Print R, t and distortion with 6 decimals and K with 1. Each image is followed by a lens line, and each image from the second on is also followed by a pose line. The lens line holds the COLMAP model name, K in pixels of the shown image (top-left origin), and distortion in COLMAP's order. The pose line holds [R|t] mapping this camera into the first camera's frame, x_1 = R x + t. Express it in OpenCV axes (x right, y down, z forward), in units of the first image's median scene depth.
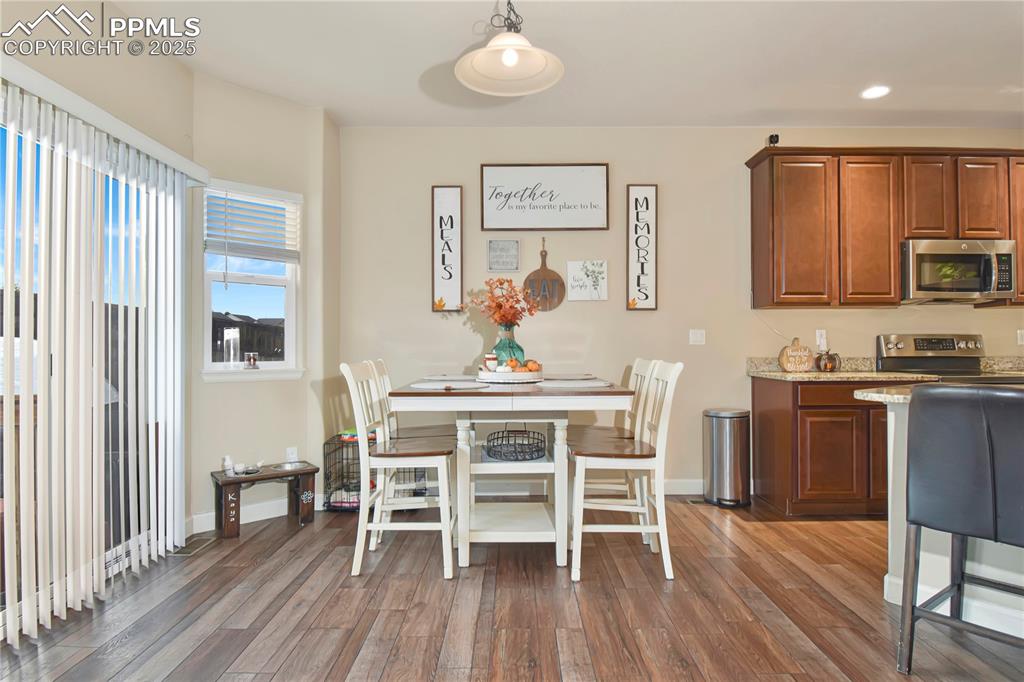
lens RADIAL K [[559.2, 0, 516.9], [0, 559.2, 344.6], [0, 0, 1]] dist [0.002238, -0.018889]
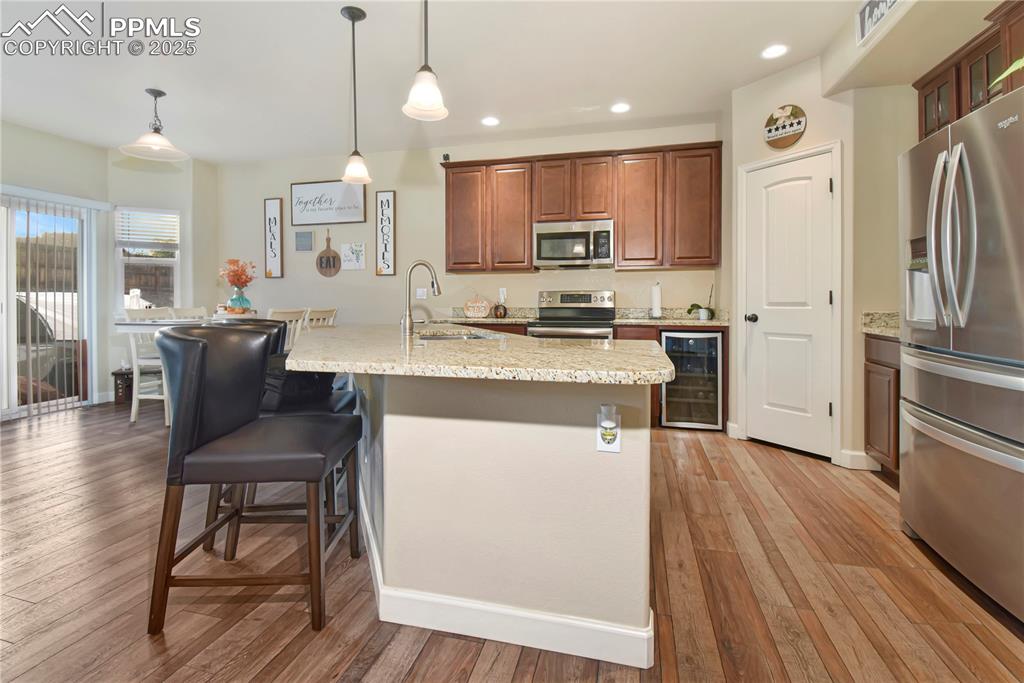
lens RADIAL K [[479.7, 0, 519.6], [0, 479.7, 309.2], [0, 0, 1]] dist [0.020985, -0.027293]
pose [[0.971383, 0.005103, -0.237463, 0.900894], [0.000437, 0.999729, 0.023272, -0.001305], [0.237518, -0.022710, 0.971118, -0.169872]]
